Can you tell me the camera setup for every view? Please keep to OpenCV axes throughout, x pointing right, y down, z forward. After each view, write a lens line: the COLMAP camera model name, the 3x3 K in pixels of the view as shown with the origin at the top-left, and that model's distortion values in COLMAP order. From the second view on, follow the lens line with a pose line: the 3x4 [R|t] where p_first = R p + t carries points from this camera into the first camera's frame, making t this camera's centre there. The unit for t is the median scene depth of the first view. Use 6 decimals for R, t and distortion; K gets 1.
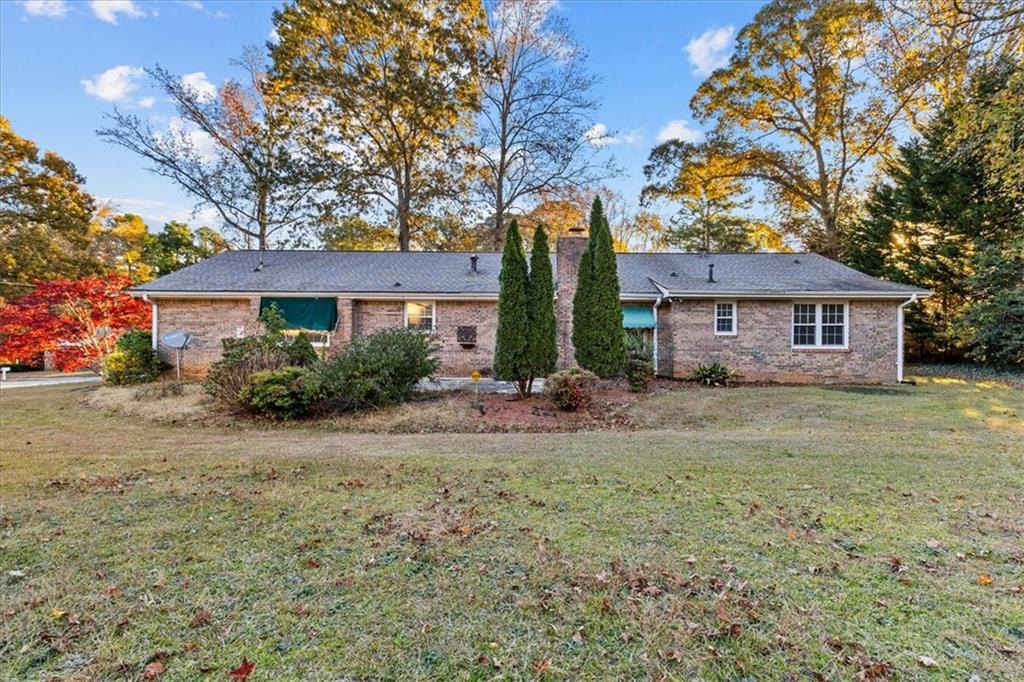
lens RADIAL K [[485.6, 0, 508.1], [0, 485.6, 347.7], [0, 0, 1]] dist [0.002178, 0.000508]
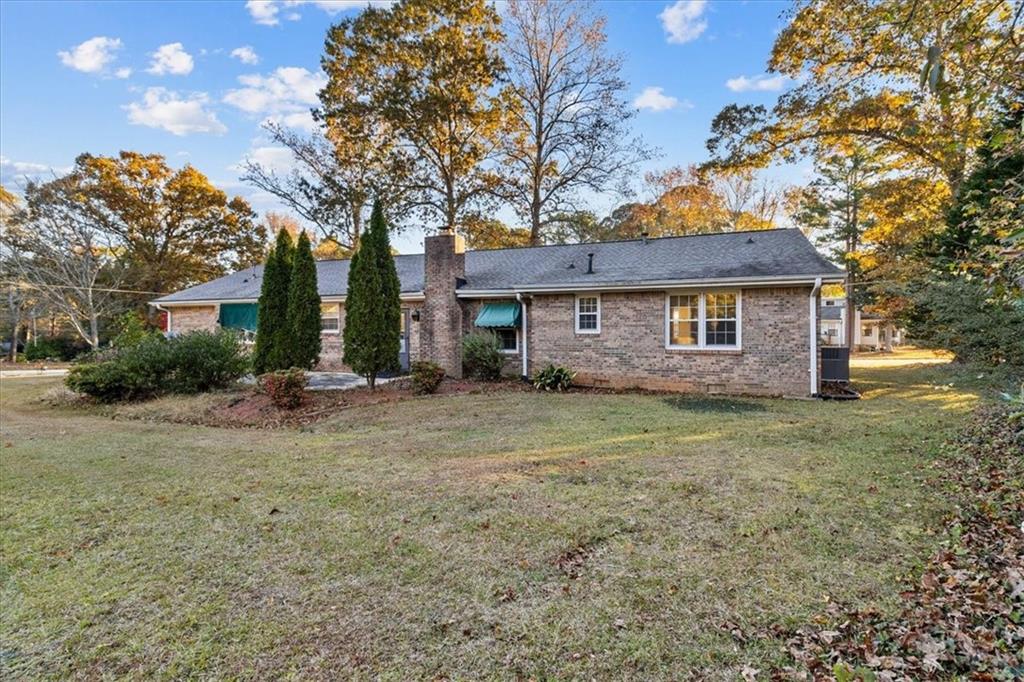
lens RADIAL K [[485.6, 0, 510.0], [0, 485.6, 336.8], [0, 0, 1]] dist [0.002178, 0.000508]
pose [[0.926472, -0.000164, -0.376364, 0.649225], [-0.005723, 0.999878, -0.014524, -0.006052], [0.376321, 0.015610, 0.926358, 0.129930]]
